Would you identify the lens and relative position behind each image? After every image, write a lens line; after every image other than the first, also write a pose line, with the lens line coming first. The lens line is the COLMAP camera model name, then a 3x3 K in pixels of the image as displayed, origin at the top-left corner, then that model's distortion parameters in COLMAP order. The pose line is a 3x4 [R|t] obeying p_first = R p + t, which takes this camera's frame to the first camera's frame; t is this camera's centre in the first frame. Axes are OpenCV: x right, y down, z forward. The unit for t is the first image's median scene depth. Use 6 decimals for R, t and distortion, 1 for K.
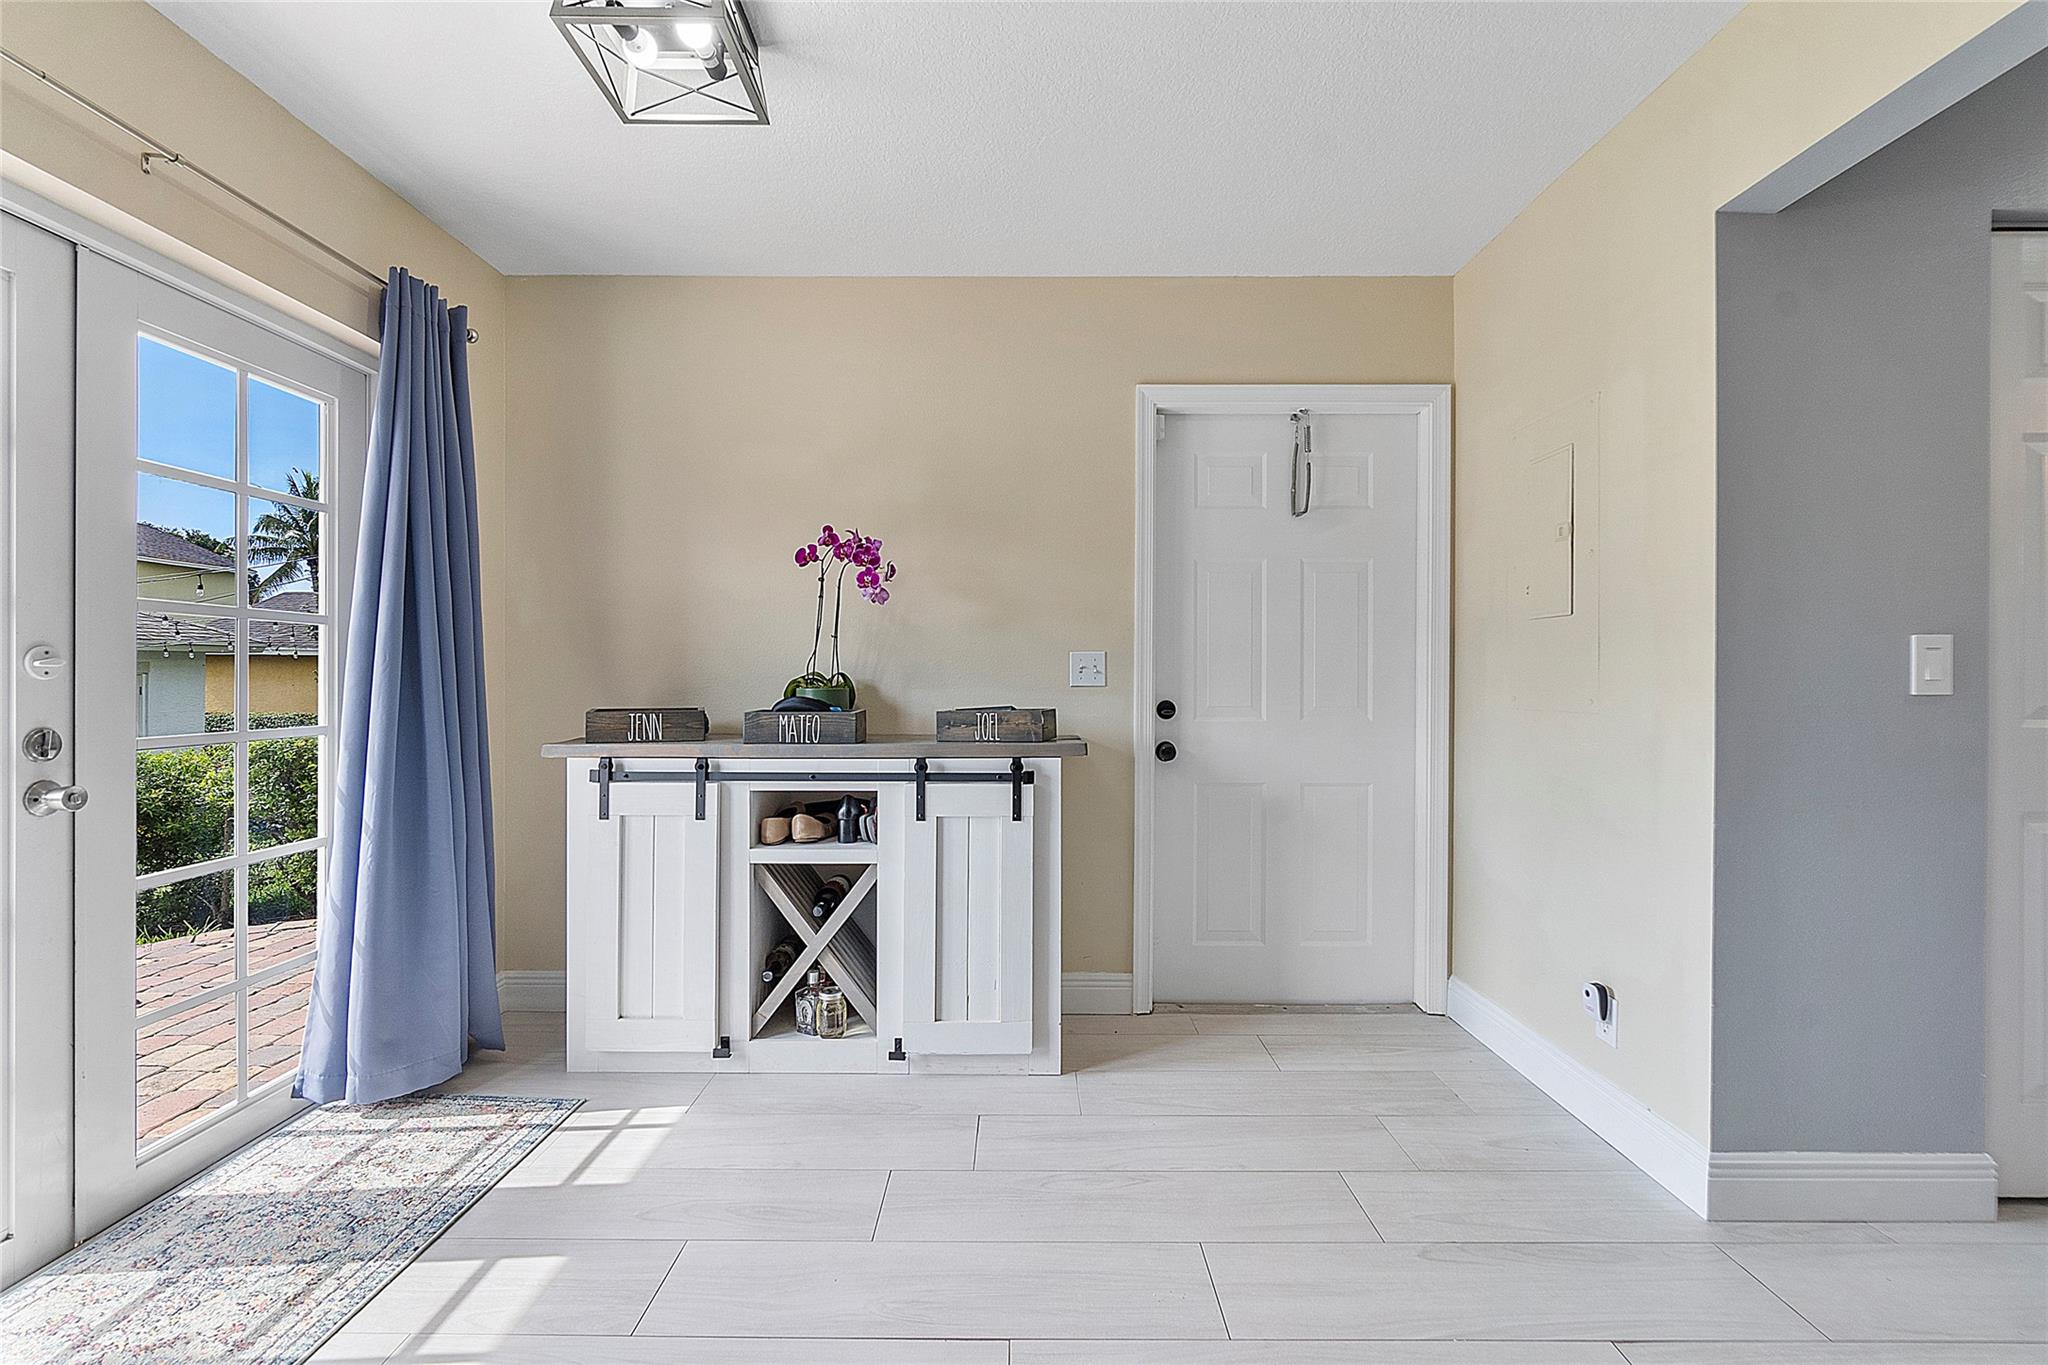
lens RADIAL K [[885.2, 0, 1024.0], [0, 885.2, 678.6], [0, 0, 1]] dist [-0.003638, 0.000538]
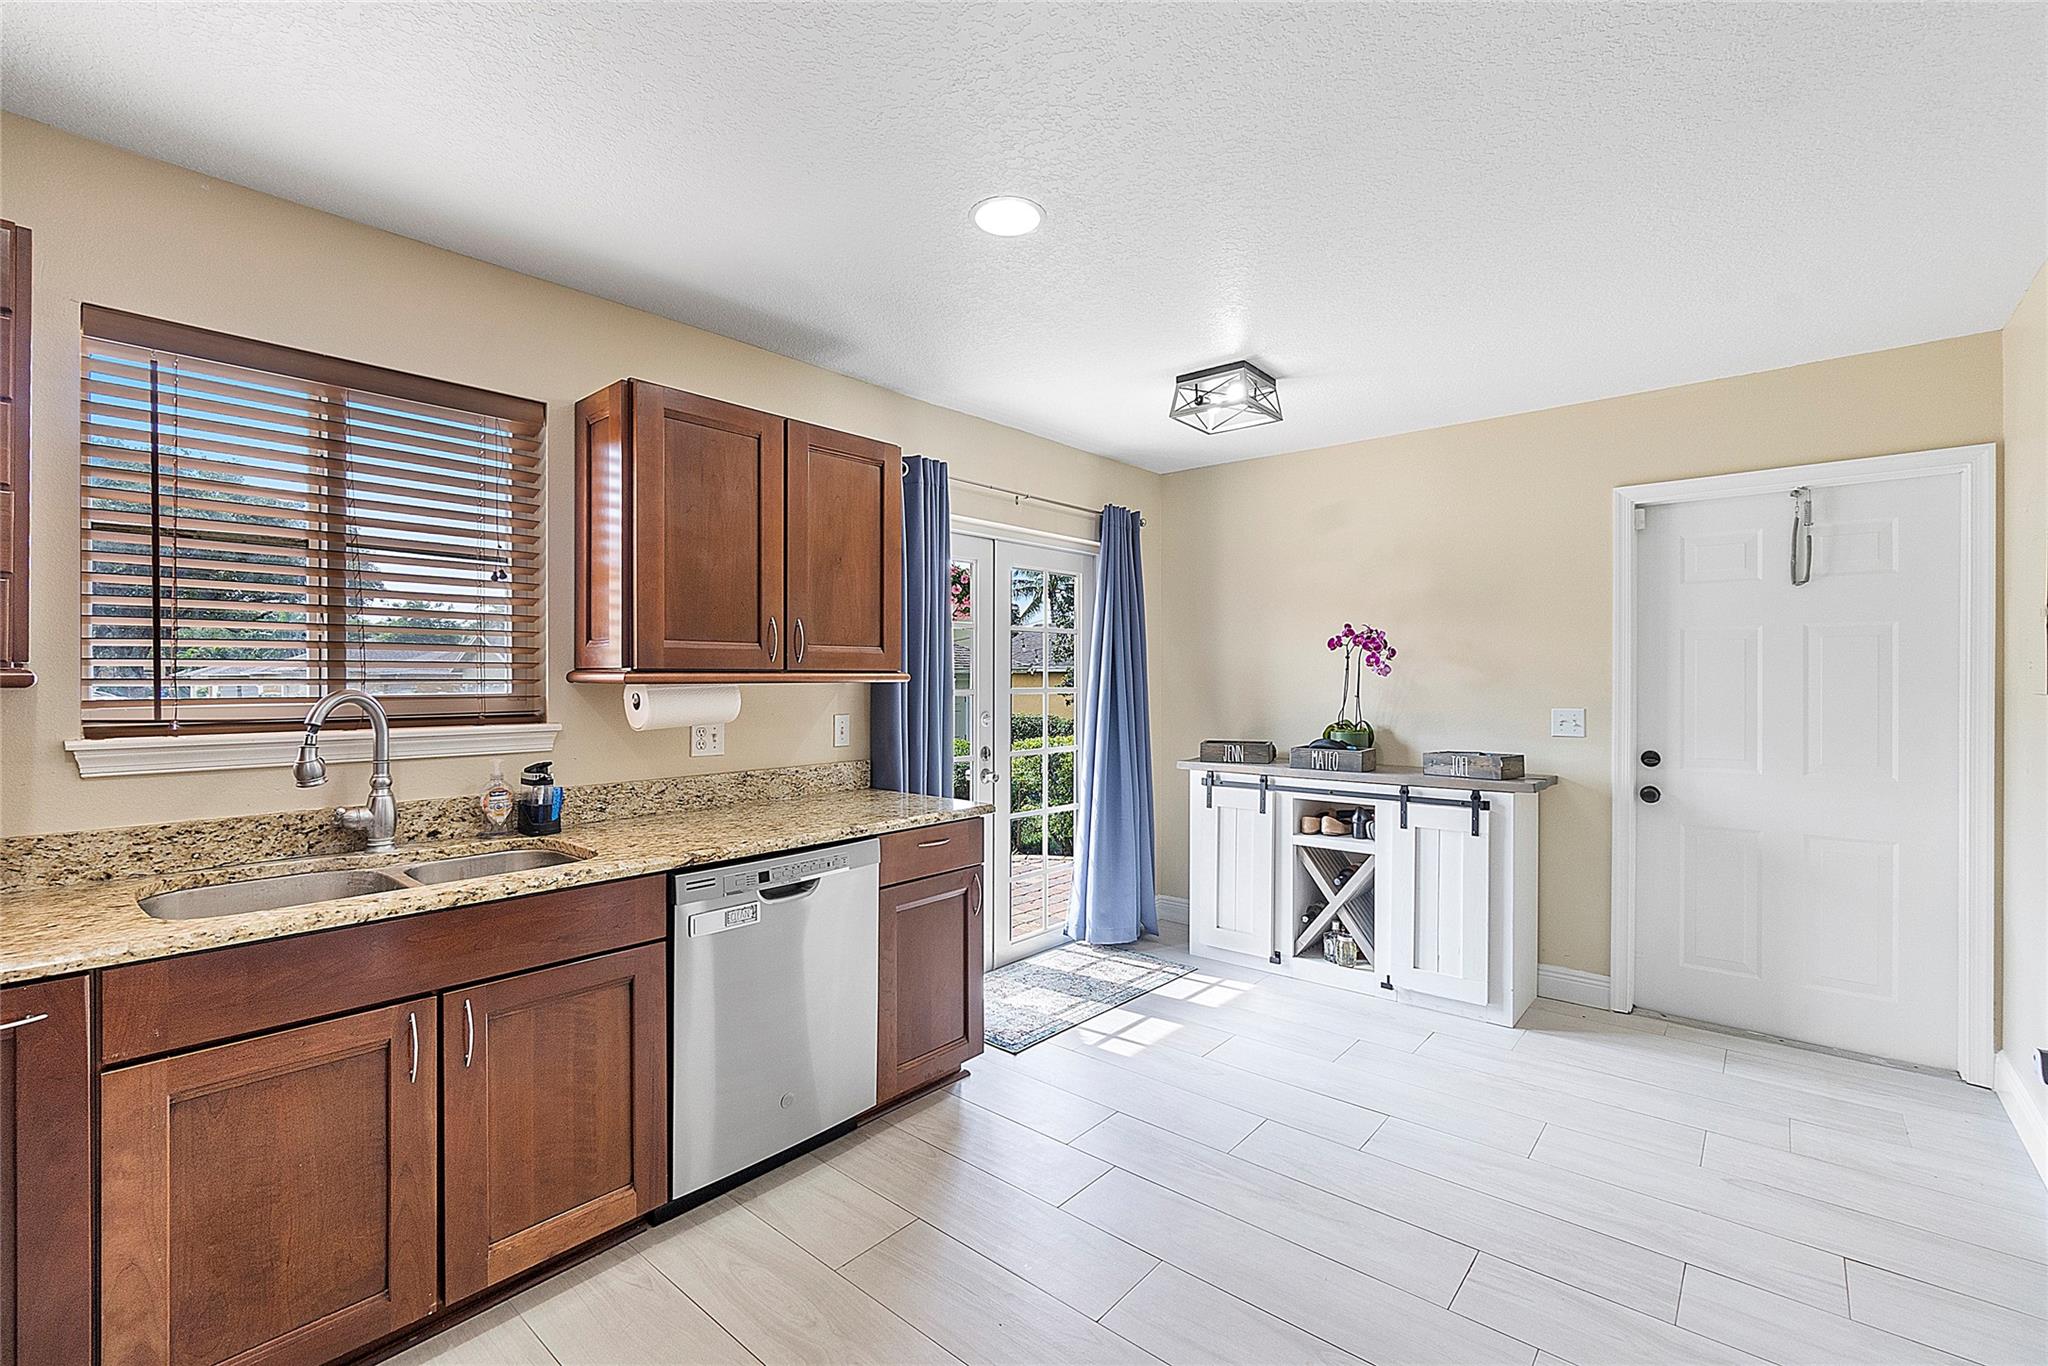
lens RADIAL K [[885.2, 0, 1023.7], [0, 885.2, 682.6], [0, 0, 1]] dist [-0.003638, 0.000538]
pose [[0.760645, 0.000483, -0.649168, 0.338140], [0.000538, 0.999999, 0.001374, -0.078963], [0.649168, -0.001394, 0.760644, -0.493240]]
